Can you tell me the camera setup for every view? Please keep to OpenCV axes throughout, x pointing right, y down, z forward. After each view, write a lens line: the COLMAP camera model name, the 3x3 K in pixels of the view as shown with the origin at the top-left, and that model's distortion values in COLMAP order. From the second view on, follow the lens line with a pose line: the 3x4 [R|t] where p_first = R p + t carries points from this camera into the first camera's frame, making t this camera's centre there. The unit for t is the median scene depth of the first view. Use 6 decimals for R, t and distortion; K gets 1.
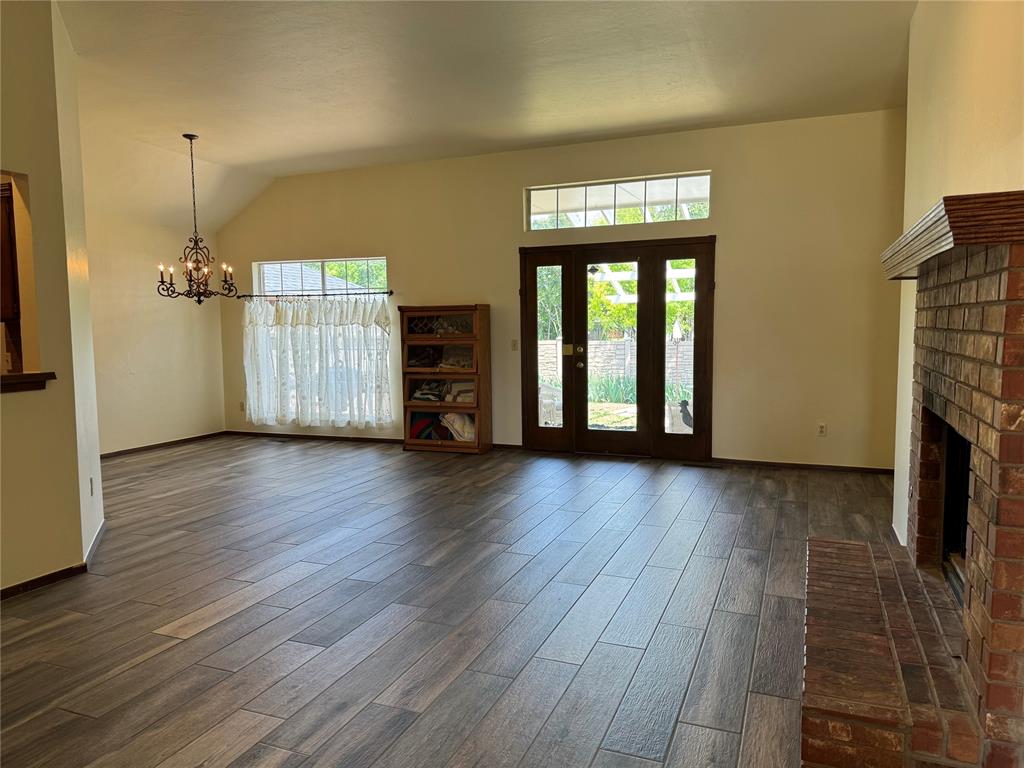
lens RADIAL K [[717.8, 0, 512.0], [0, 717.8, 384.0], [0, 0, 1]] dist [0.101166, -0.144892]
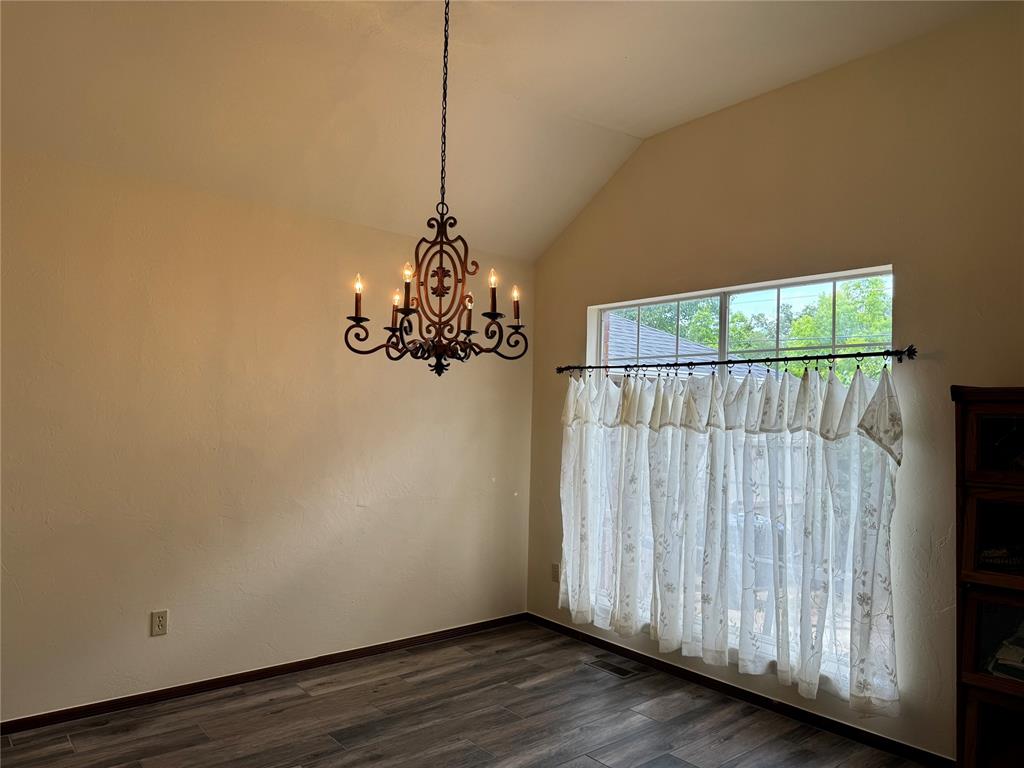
lens RADIAL K [[717.8, 0, 512.0], [0, 717.8, 384.0], [0, 0, 1]] dist [0.101166, -0.144892]
pose [[0.882018, 0.013858, -0.471011, -0.164292], [-0.072477, 0.991663, -0.106544, -0.052298], [0.465608, 0.128111, 0.875669, 0.545393]]
